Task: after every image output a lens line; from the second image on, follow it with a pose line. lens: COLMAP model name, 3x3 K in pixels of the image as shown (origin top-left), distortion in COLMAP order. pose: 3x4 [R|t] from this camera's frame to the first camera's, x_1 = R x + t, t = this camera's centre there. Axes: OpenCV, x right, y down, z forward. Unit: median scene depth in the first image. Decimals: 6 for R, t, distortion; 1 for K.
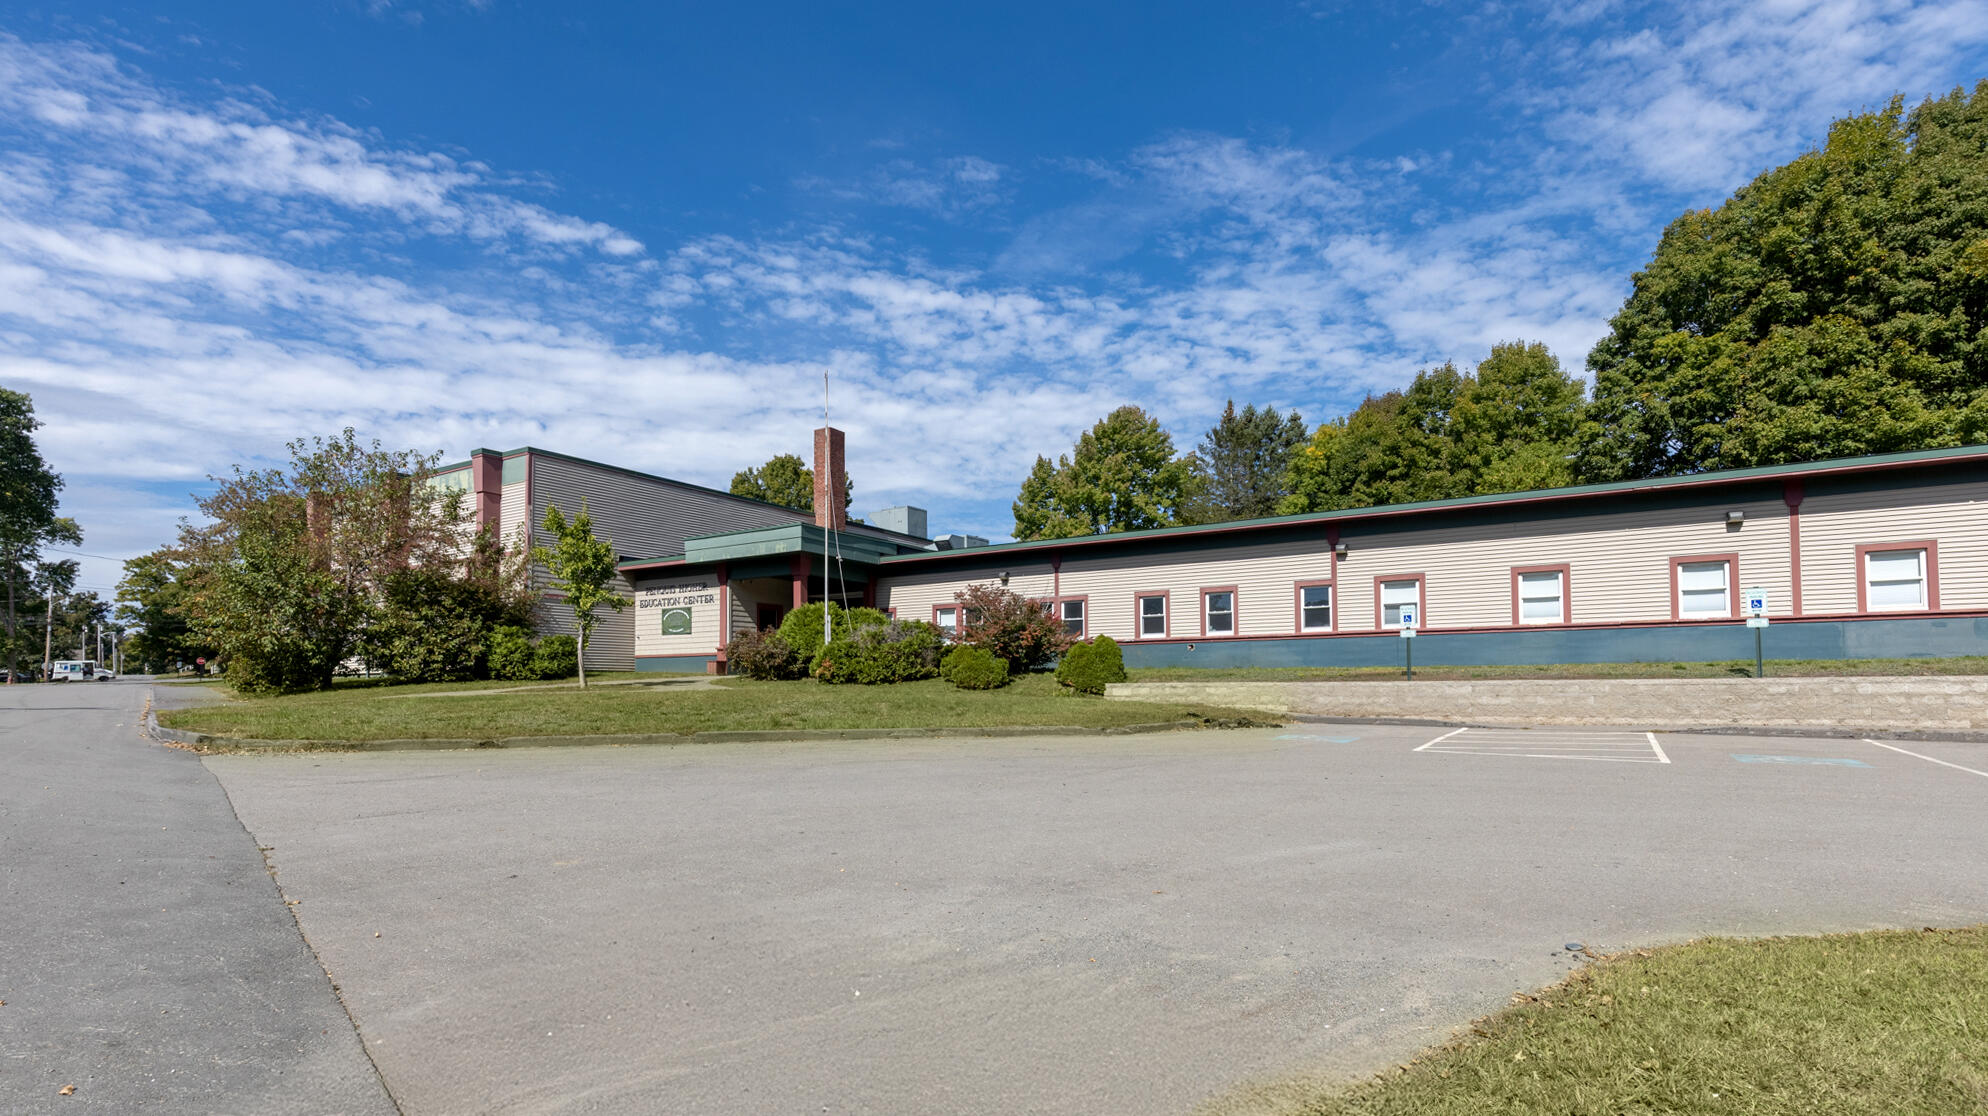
lens RADIAL K [[891.4, 0, 994.0], [0, 891.4, 558.0], [0, 0, 1]] dist [-0.000528, -0.000005]
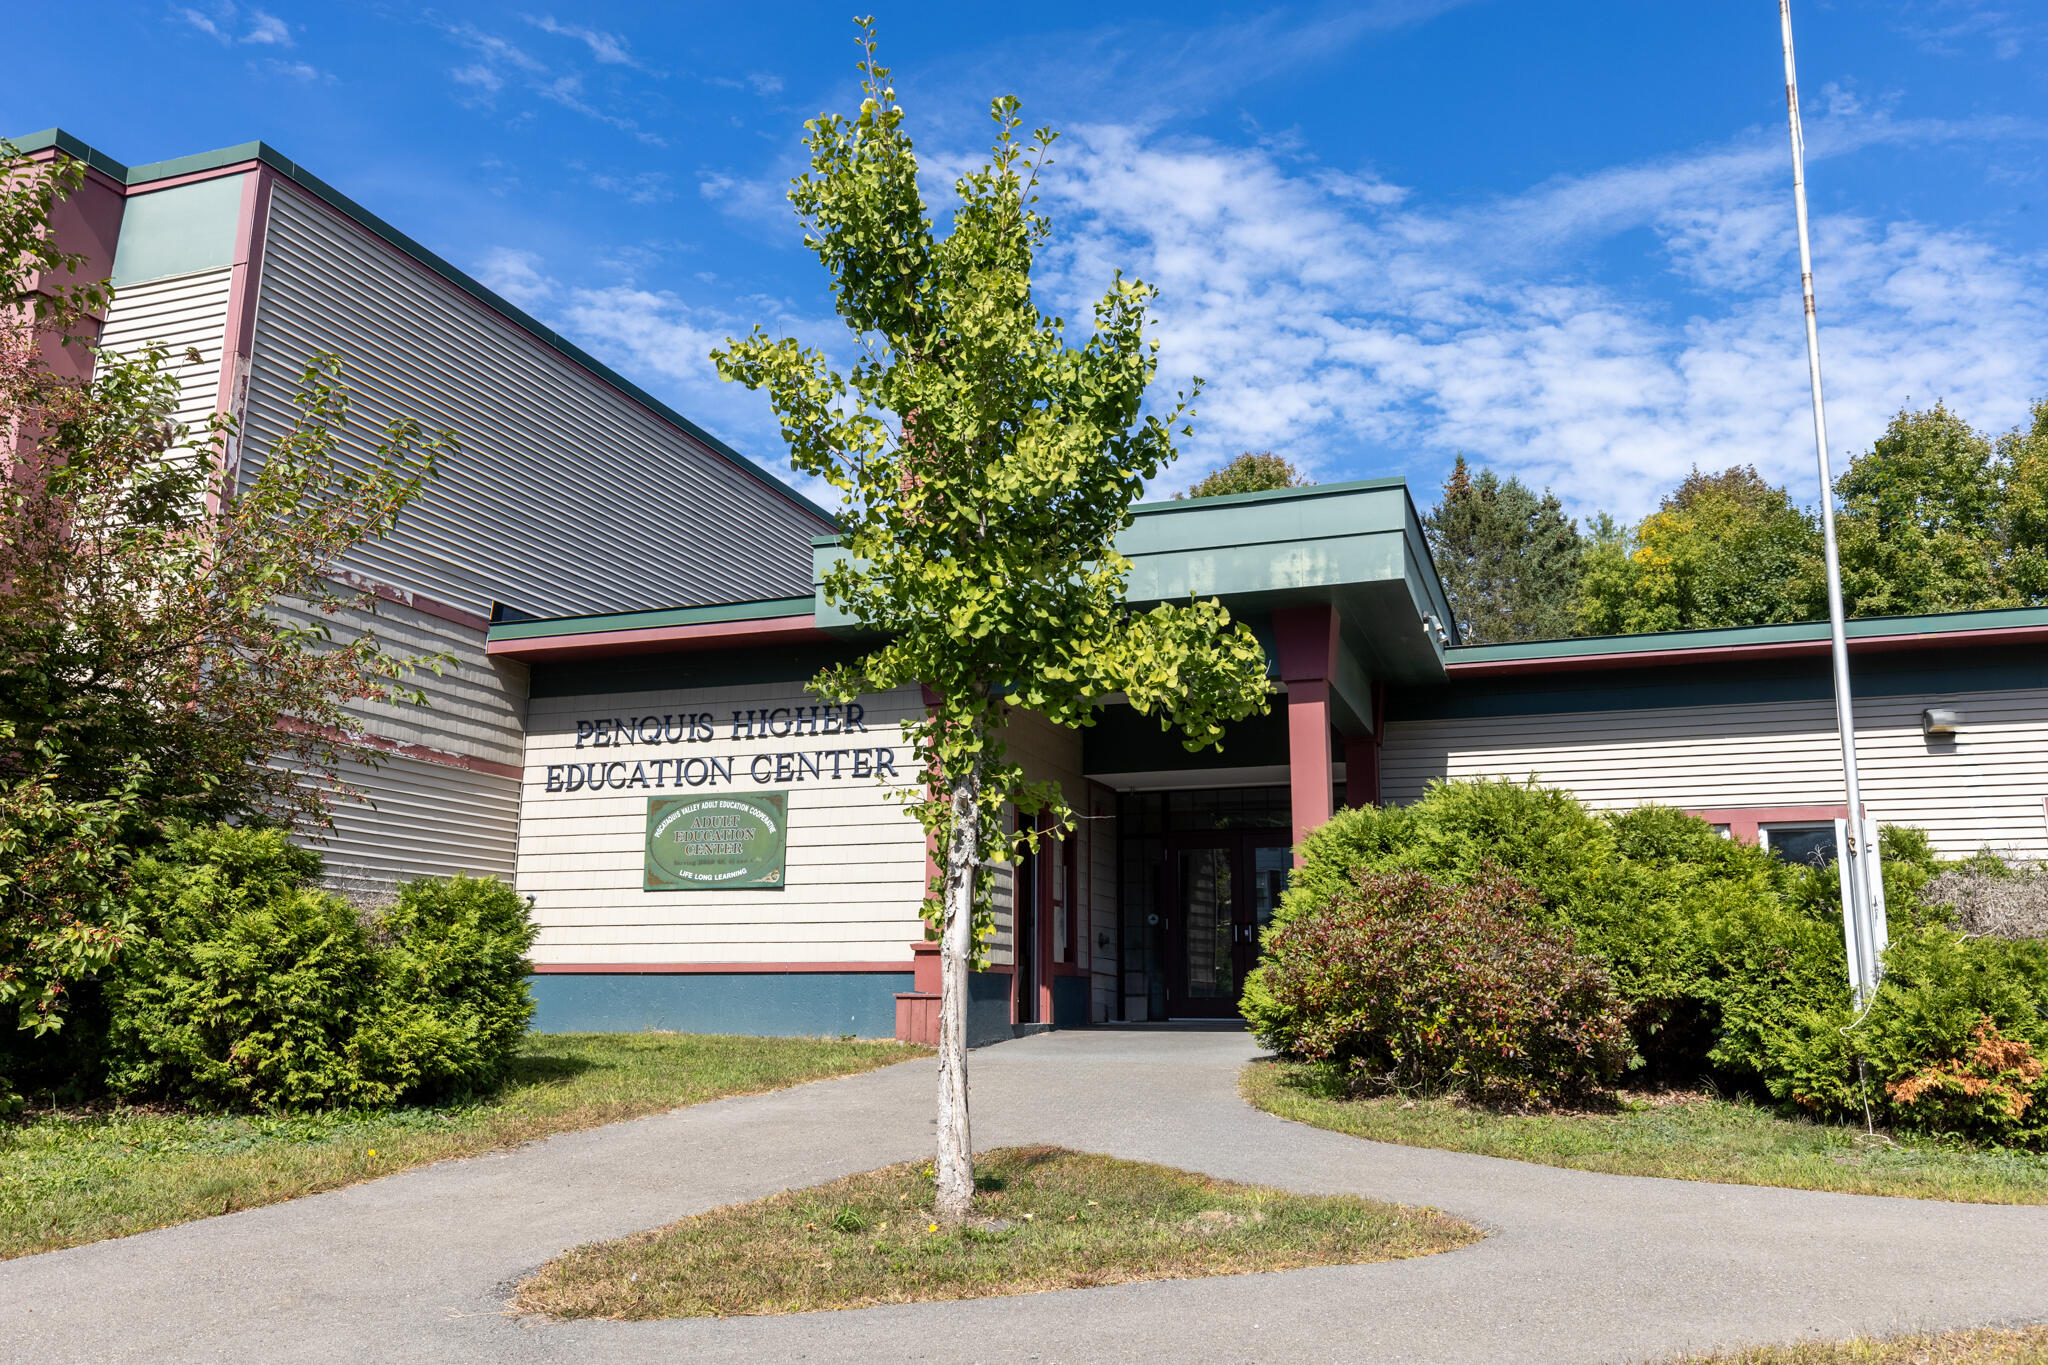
lens RADIAL K [[1576.8, 0, 1024.0], [0, 1576.8, 682.5], [0, 0, 1]] dist [0.006986, 0.002349]
pose [[0.985667, 0.050008, 0.161121, -0.346204], [-0.040919, 0.997404, -0.059247, 0.046964], [-0.163665, 0.051805, 0.985155, 0.503835]]
